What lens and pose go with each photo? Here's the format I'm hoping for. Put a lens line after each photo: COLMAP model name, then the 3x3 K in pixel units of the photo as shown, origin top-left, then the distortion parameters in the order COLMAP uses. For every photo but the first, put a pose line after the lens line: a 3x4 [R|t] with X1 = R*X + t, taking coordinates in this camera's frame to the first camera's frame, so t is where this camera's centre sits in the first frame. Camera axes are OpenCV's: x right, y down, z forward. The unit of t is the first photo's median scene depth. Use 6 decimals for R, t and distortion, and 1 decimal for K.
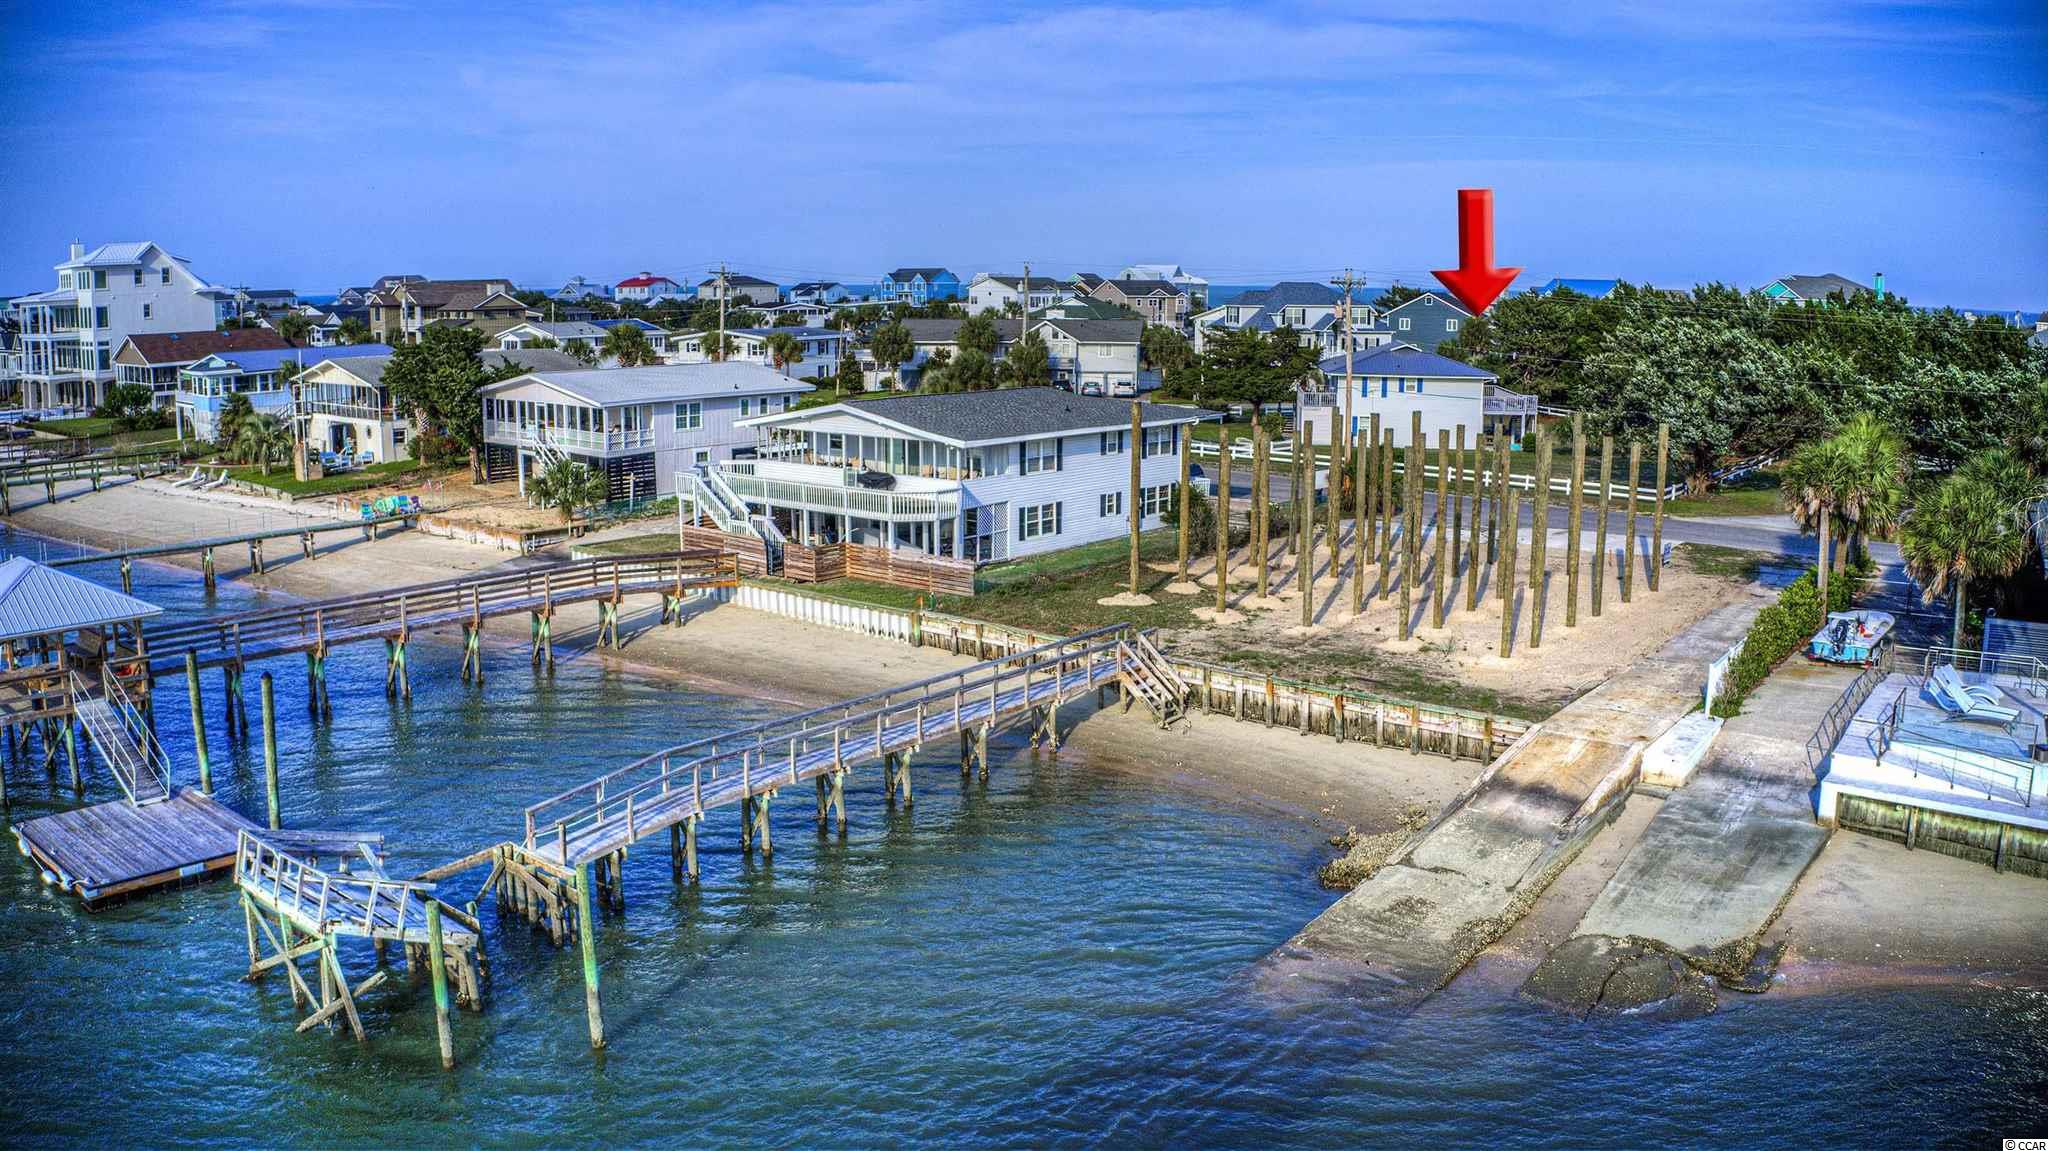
lens RADIAL K [[1592.6, 0, 1026.8], [0, 1592.6, 578.6], [0, 0, 1]] dist [-0.199971, 0.020583]
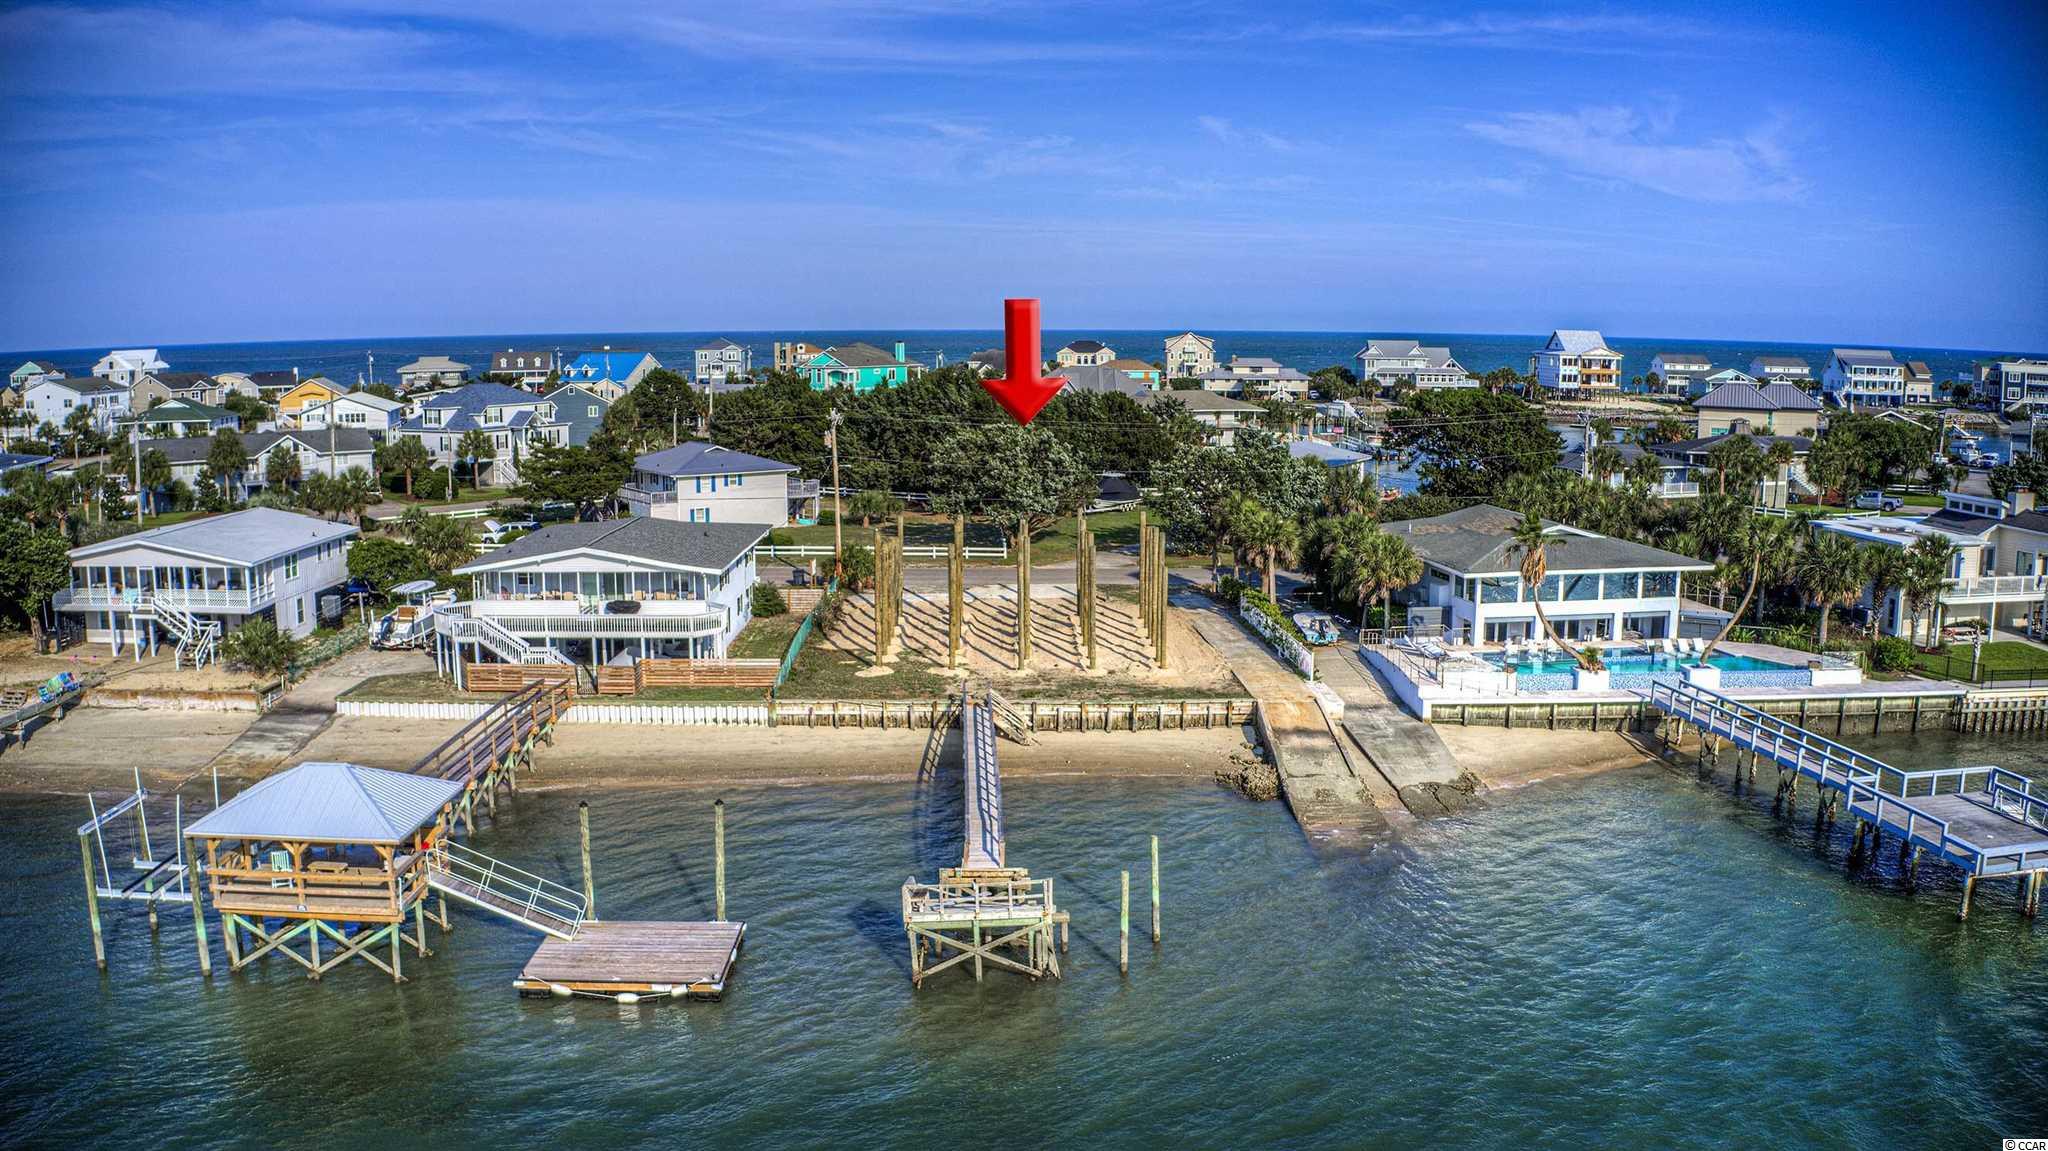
lens RADIAL K [[1592.6, 0, 1023.7], [0, 1592.6, 576.7], [0, 0, 1]] dist [-0.199971, 0.020583]
pose [[0.750230, -0.102607, 0.653166, -0.657617], [0.120049, 0.992604, 0.018042, -0.069929], [-0.650187, 0.064876, 0.757000, -0.137671]]
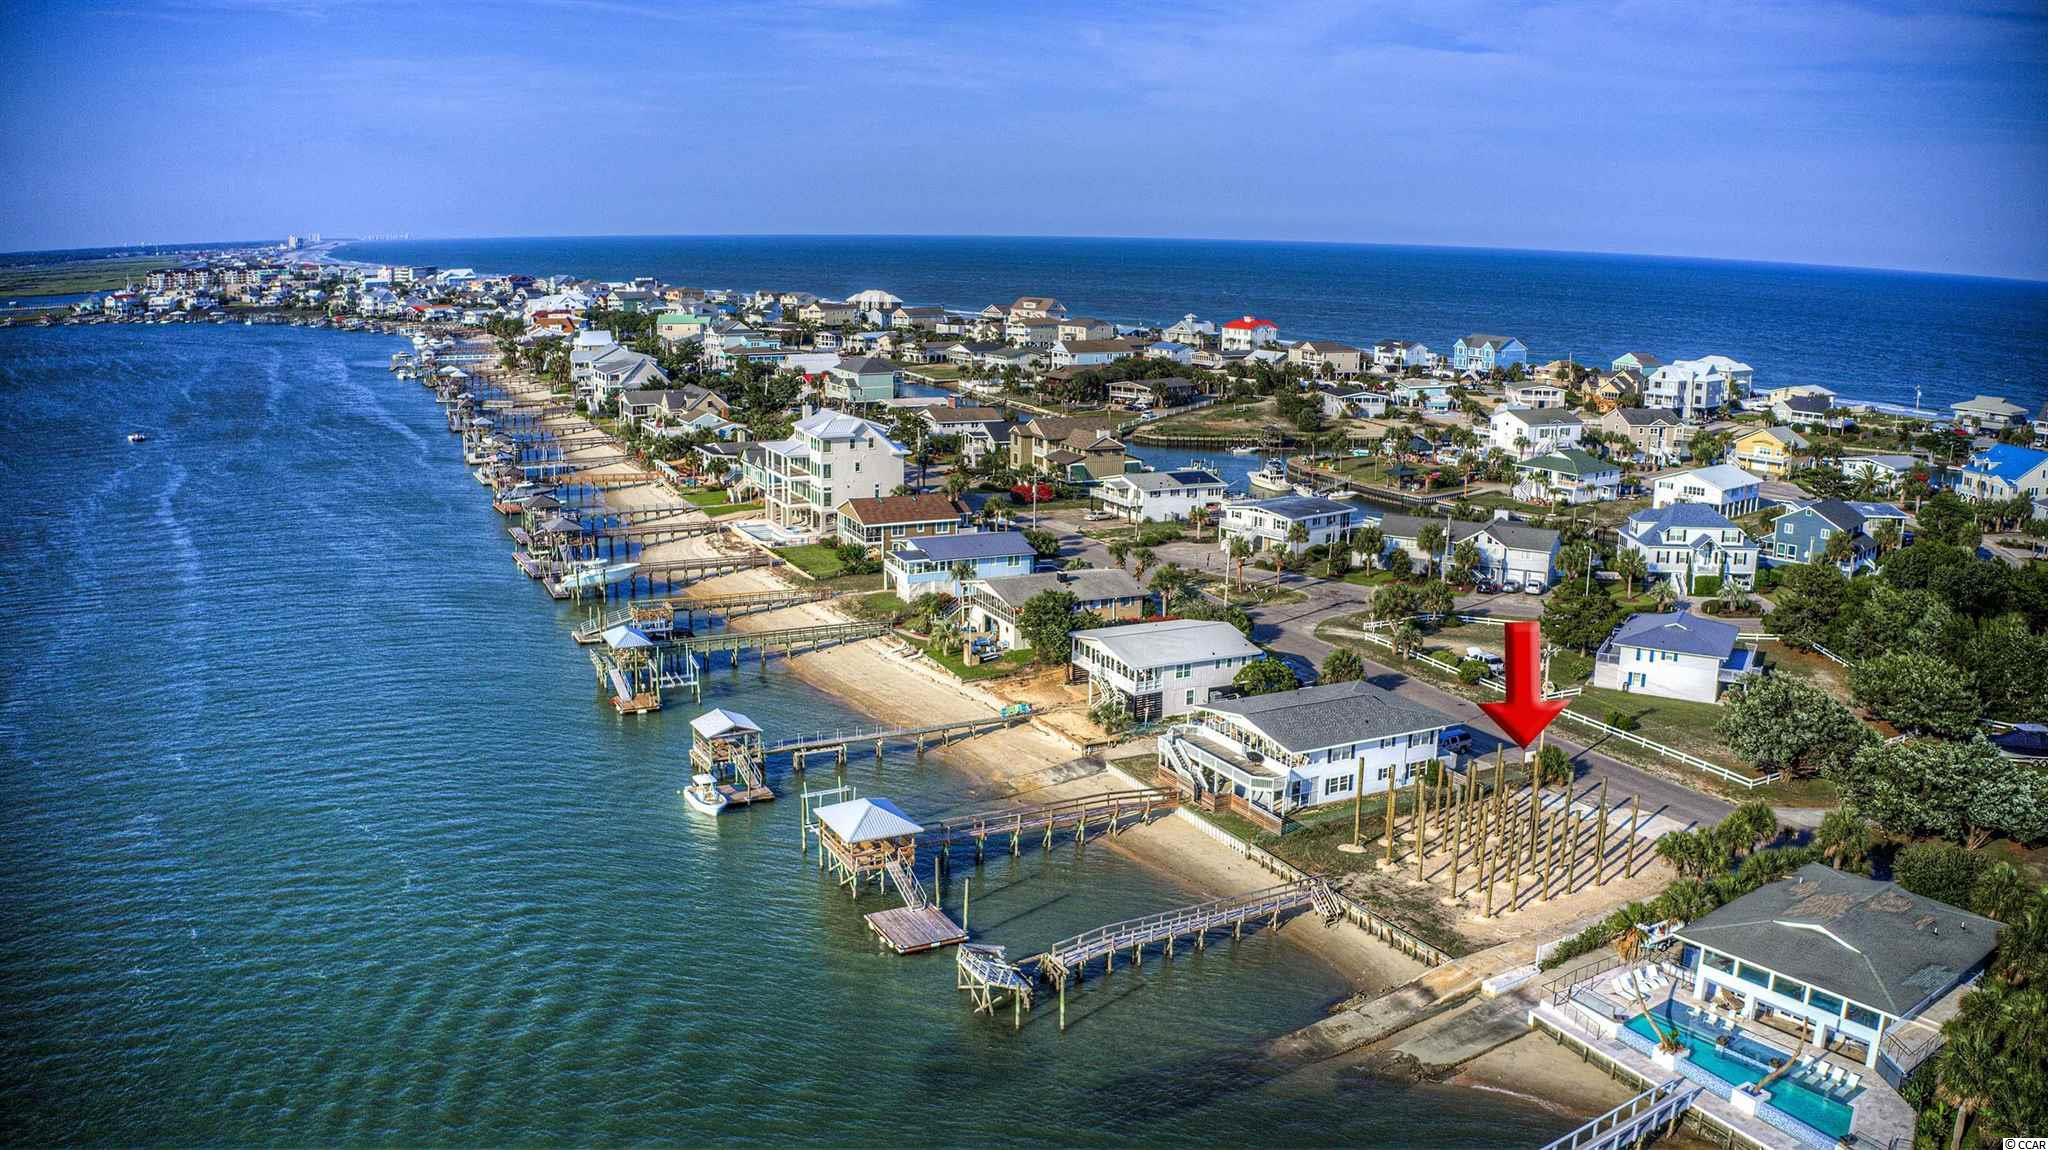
lens RADIAL K [[1592.6, 0, 1015.3], [0, 1592.6, 567.8], [0, 0, 1]] dist [-0.199971, 0.020583]
pose [[0.922130, 0.085292, -0.377360, 0.350038], [-0.077120, 0.996345, 0.036743, -0.344020], [0.379115, -0.004780, 0.925337, -0.923650]]
